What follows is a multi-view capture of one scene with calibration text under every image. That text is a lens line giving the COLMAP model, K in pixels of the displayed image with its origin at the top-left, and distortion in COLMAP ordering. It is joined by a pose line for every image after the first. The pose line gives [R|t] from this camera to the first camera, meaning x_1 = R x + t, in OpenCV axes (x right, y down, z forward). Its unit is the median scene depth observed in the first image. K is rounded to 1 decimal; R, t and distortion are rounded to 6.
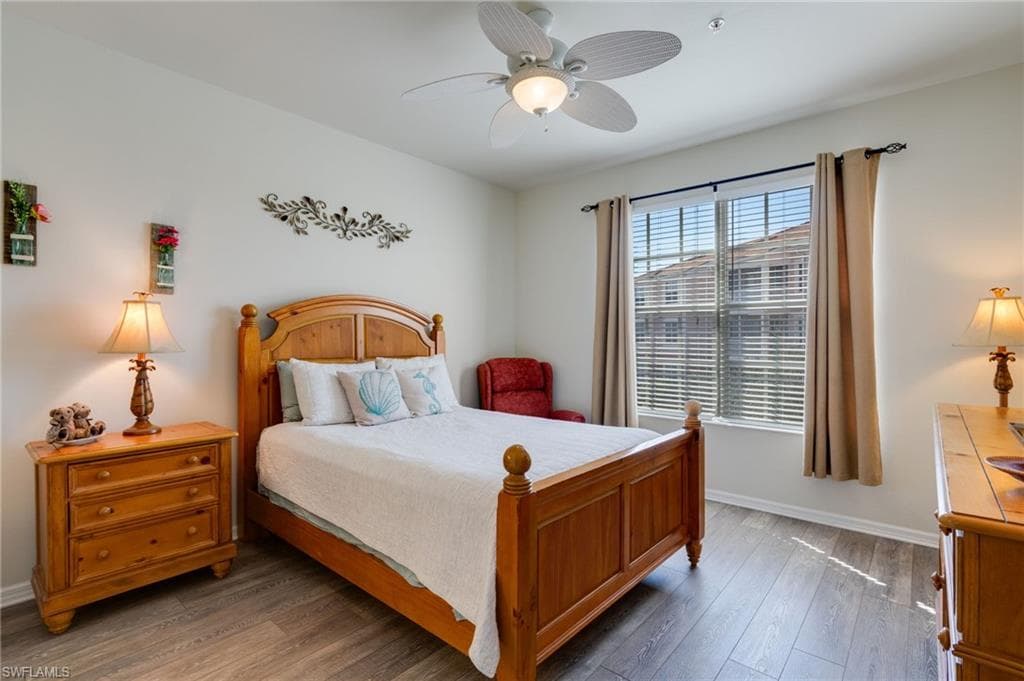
lens RADIAL K [[472.8, 0, 520.0], [0, 472.8, 341.6], [0, 0, 1]] dist [0.001498, -0.000092]
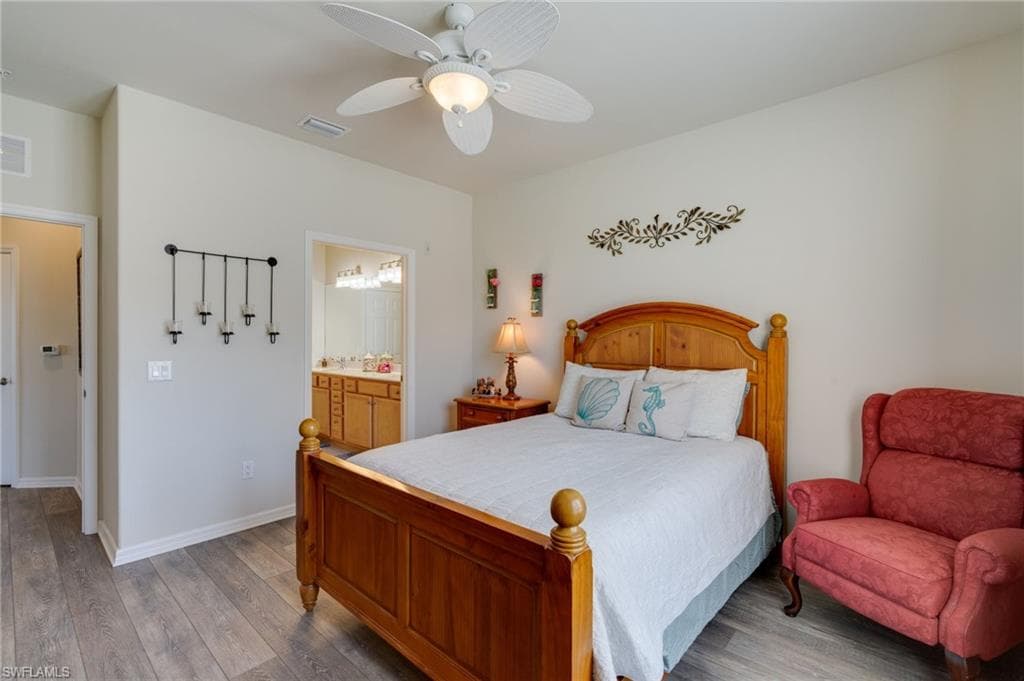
lens RADIAL K [[472.8, 0, 519.5], [0, 472.8, 339.4], [0, 0, 1]] dist [0.001498, -0.000092]
pose [[-0.018179, -0.000526, -0.999835, 0.675254], [-0.012430, 0.999923, -0.000300, -0.018090], [0.999757, 0.012423, -0.018184, 0.773279]]
